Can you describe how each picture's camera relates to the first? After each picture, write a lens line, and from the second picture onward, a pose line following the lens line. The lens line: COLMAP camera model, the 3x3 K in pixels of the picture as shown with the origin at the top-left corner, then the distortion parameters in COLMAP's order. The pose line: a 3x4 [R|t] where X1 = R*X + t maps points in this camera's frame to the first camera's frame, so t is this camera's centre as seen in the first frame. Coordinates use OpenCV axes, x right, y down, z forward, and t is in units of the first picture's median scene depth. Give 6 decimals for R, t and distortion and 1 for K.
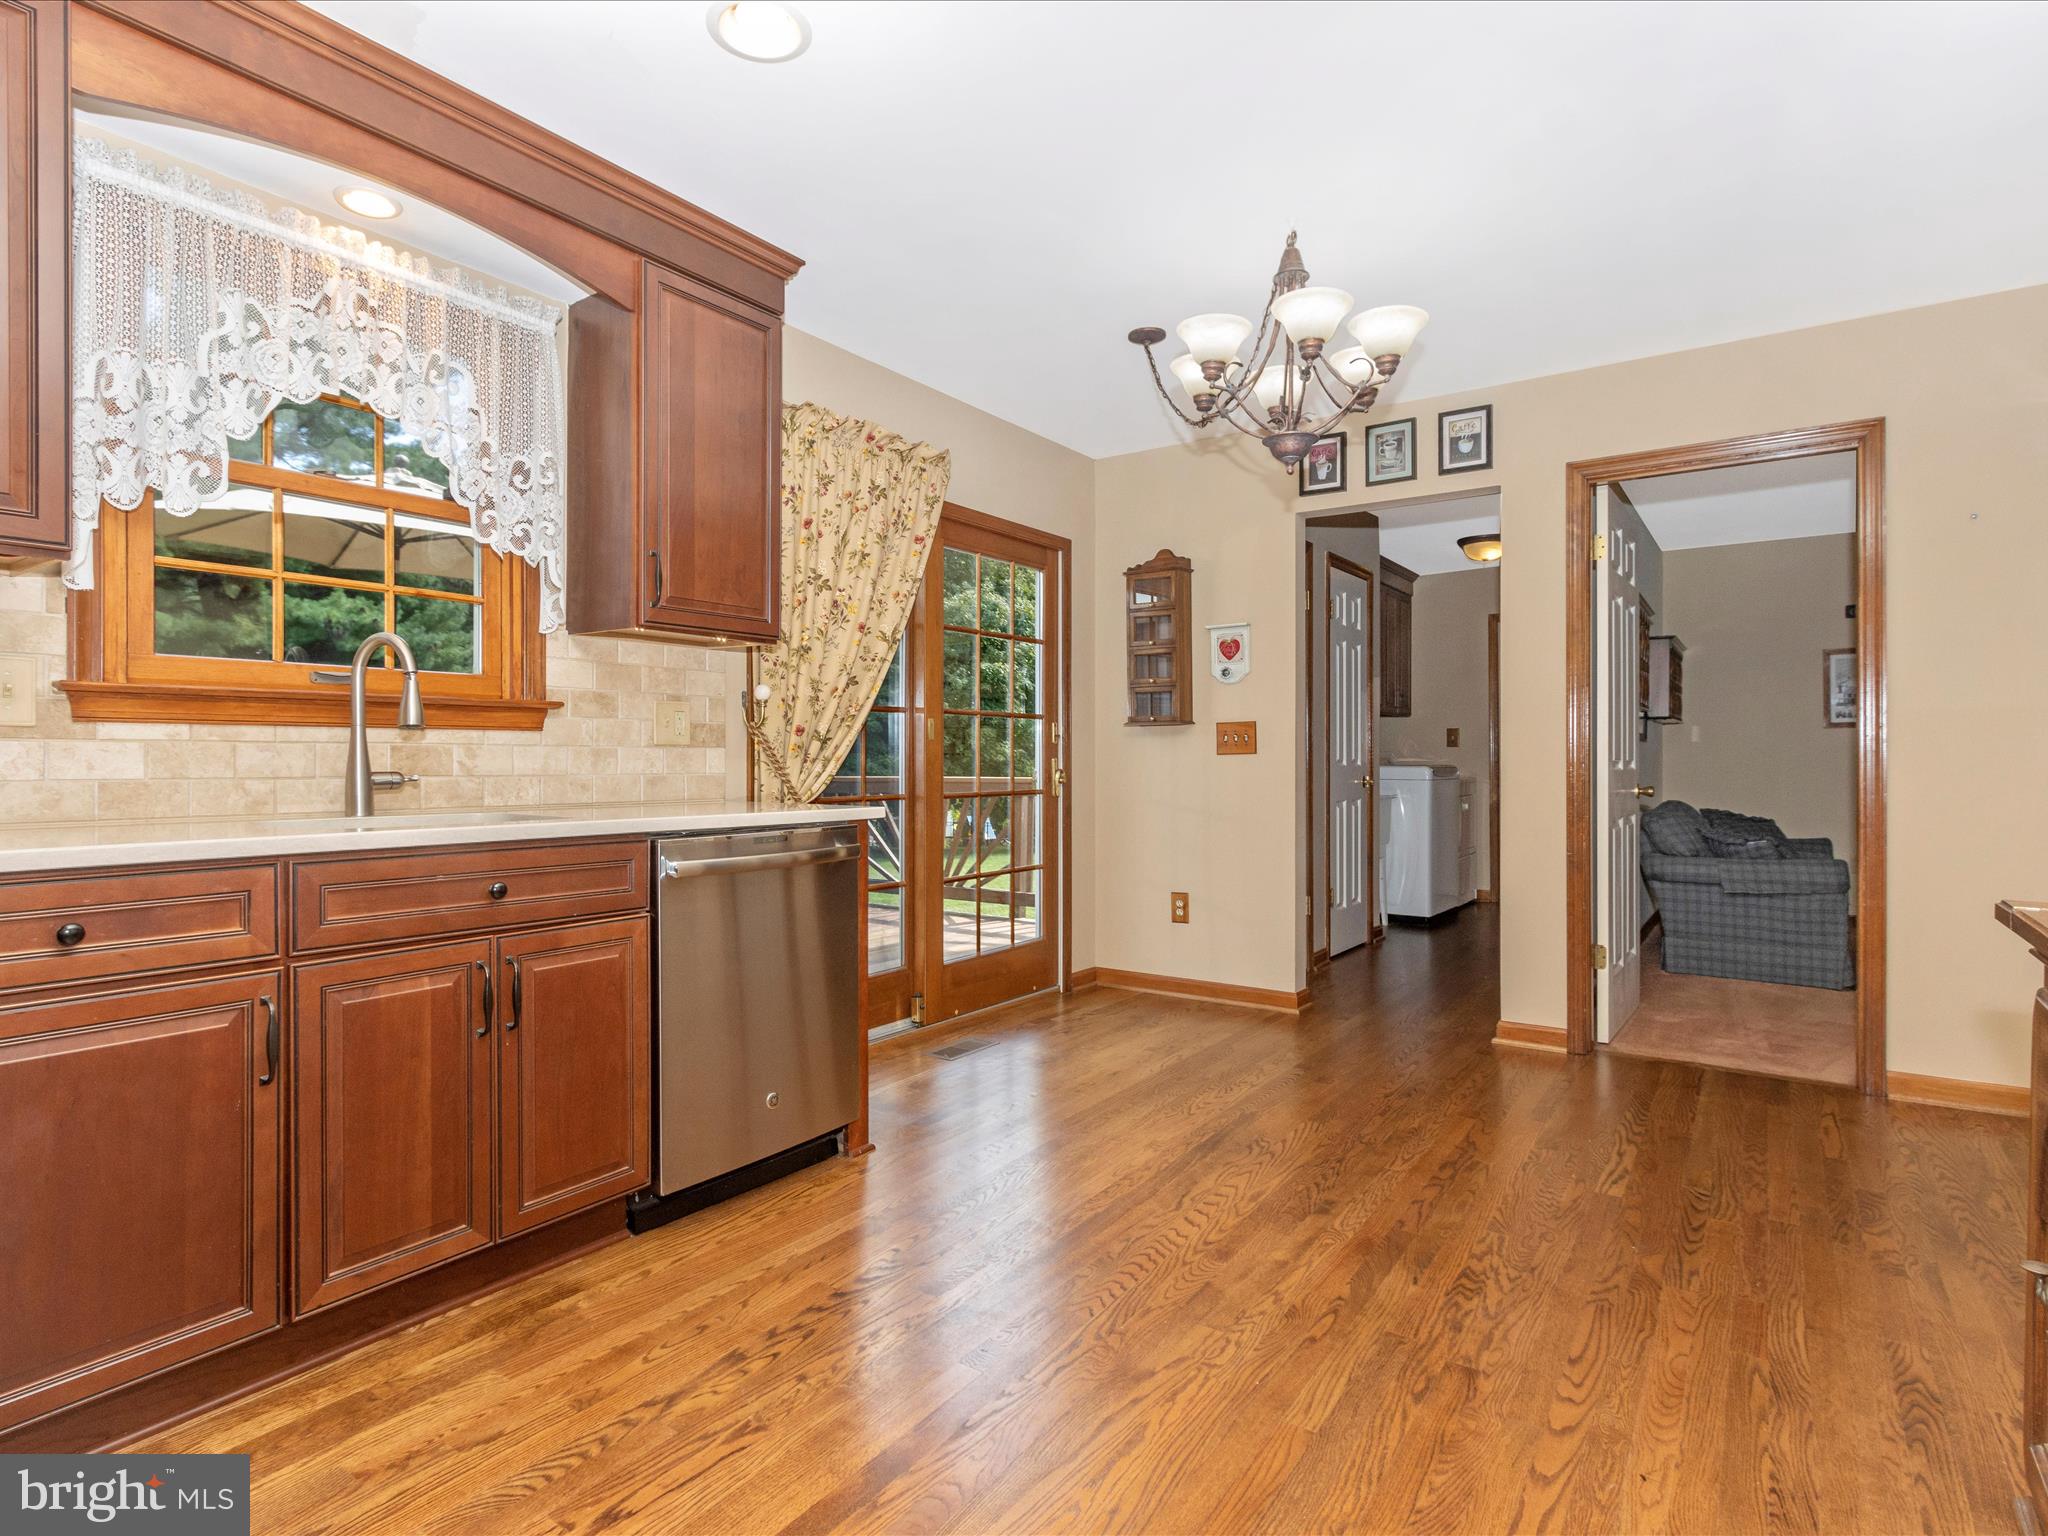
lens RADIAL K [[1029.0, 0, 987.7], [0, 1029.0, 762.5], [0, 0, 1]] dist [0.001257, -0.002469]
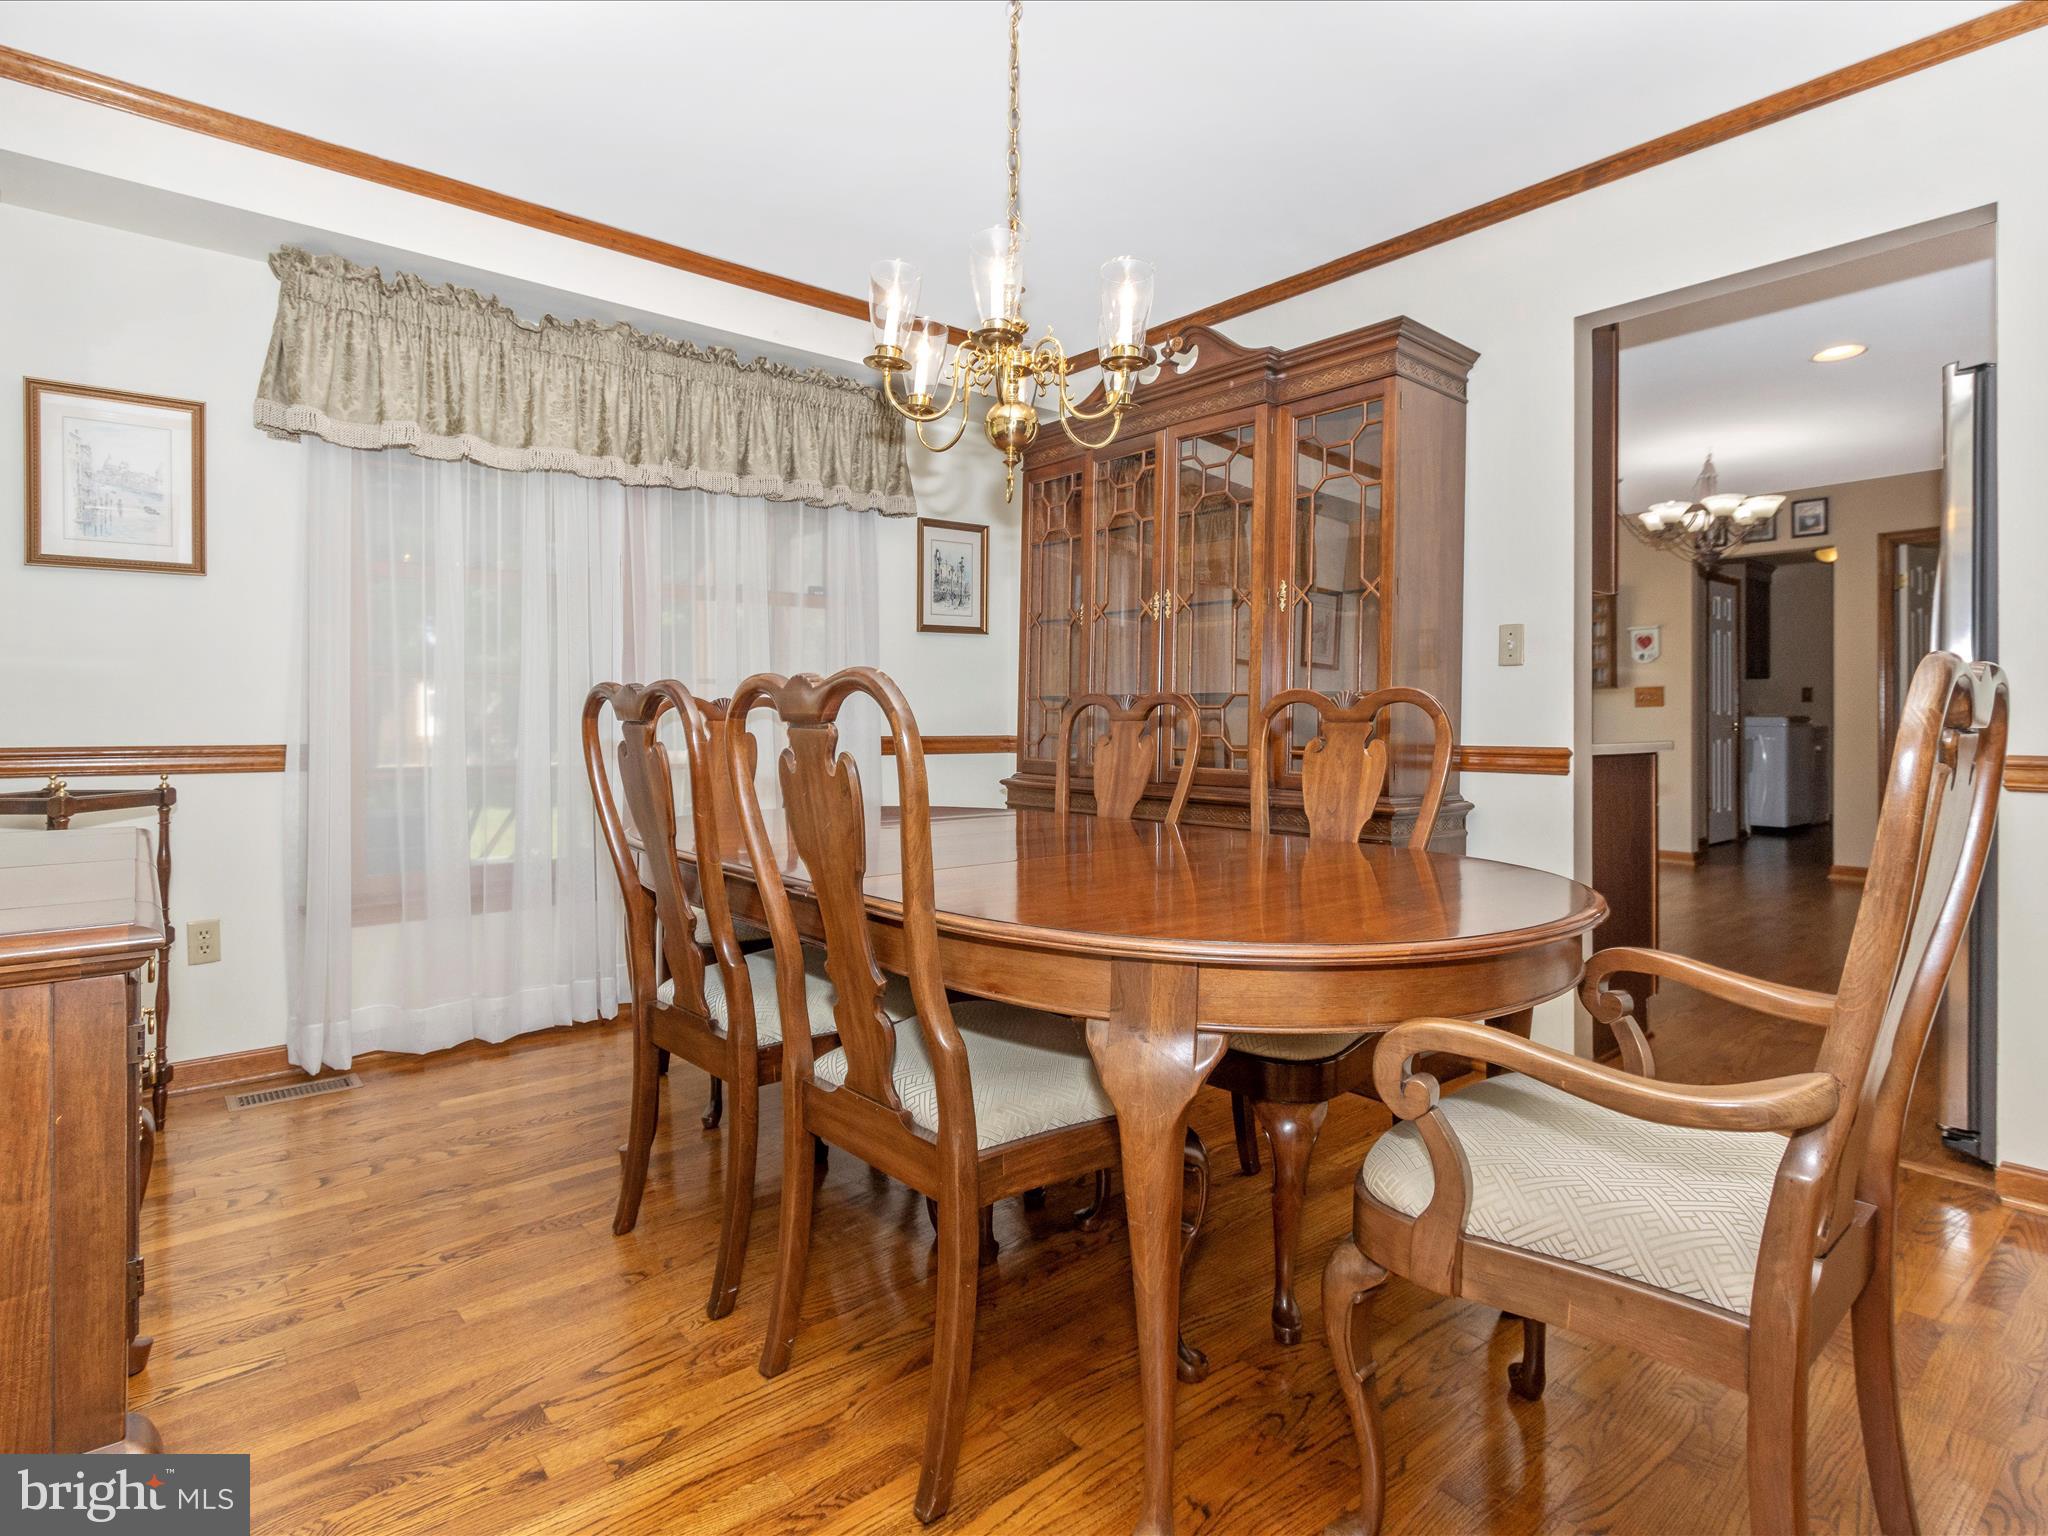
lens RADIAL K [[1029.0, 0, 1031.3], [0, 1029.0, 720.5], [0, 0, 1]] dist [0.001257, -0.002469]
pose [[0.973859, 0.001281, -0.227149, -0.265192], [-0.000859, 0.999998, 0.001959, 0.008628], [0.227151, -0.001713, 0.973858, -0.626307]]
